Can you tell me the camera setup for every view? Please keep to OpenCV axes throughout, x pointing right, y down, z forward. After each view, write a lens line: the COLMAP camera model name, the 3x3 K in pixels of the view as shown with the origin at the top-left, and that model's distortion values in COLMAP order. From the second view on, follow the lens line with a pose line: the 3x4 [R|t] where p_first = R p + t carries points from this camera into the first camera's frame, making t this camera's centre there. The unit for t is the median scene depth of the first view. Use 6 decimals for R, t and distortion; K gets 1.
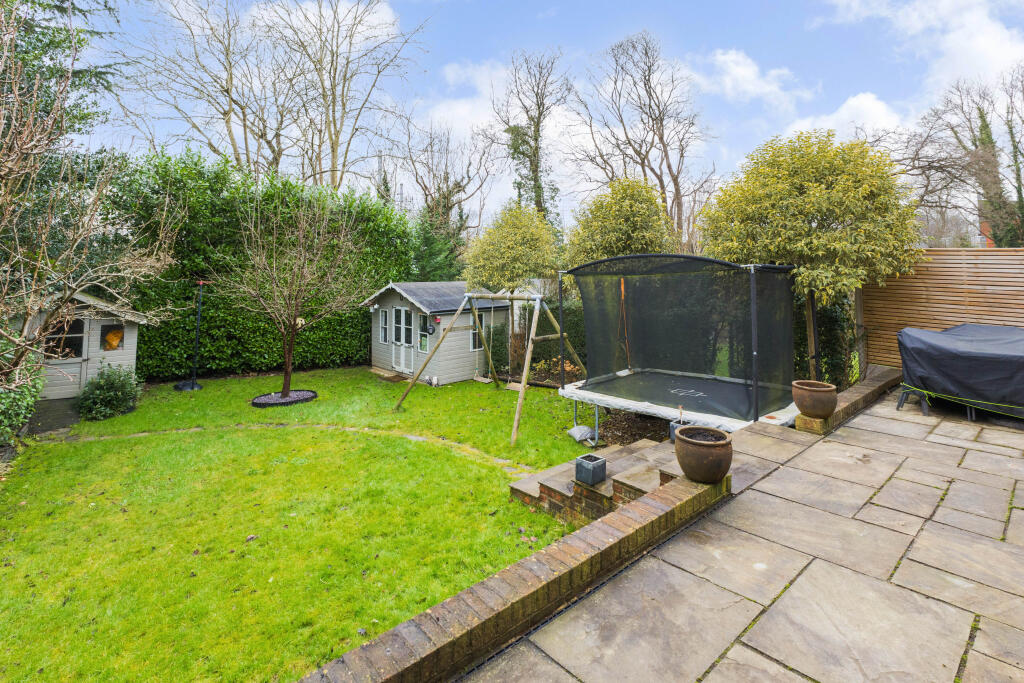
lens RADIAL K [[442.0, 0, 514.4], [0, 442.0, 338.0], [0, 0, 1]] dist [0.018860, -0.000249]
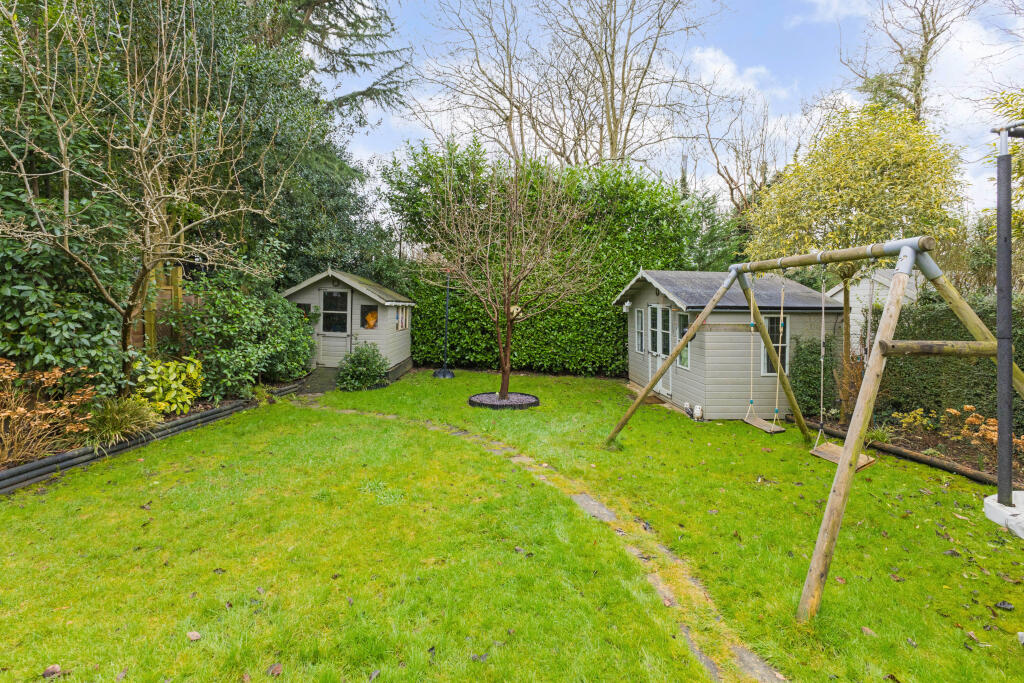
lens RADIAL K [[442.0, 0, 497.1], [0, 442.0, 310.5], [0, 0, 1]] dist [0.018860, -0.000249]
pose [[0.769113, 0.031555, -0.638333, 0.016344], [-0.095647, 0.993215, -0.066144, 0.016884], [0.631915, 0.111927, 0.766913, 0.267142]]
